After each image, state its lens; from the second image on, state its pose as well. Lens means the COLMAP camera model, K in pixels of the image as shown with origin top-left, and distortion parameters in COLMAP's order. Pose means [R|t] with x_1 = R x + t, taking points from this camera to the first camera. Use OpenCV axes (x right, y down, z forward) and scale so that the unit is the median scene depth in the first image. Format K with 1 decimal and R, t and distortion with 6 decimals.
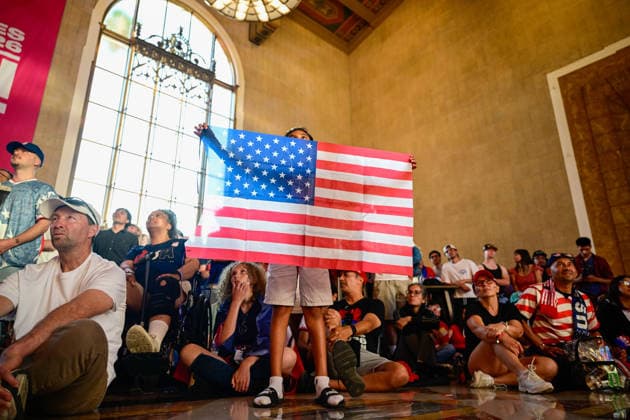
lens RADIAL K [[431.8, 0, 315.0], [0, 431.8, 210.0], [0, 0, 1]] dist [0.005647, 0.000047]
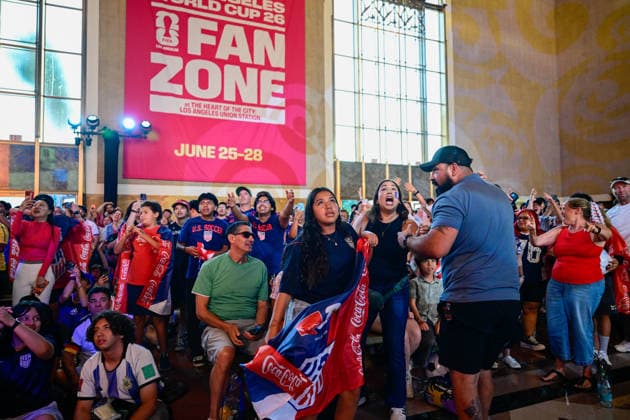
lens RADIAL K [[433.5, 0, 315.0], [0, 433.5, 210.0], [0, 0, 1]] dist [0.030512, 0.000259]
pose [[0.956641, -0.025716, -0.290132, -0.202734], [0.103829, 0.960765, 0.257195, -0.131107], [0.272135, -0.276168, 0.921778, -0.180776]]
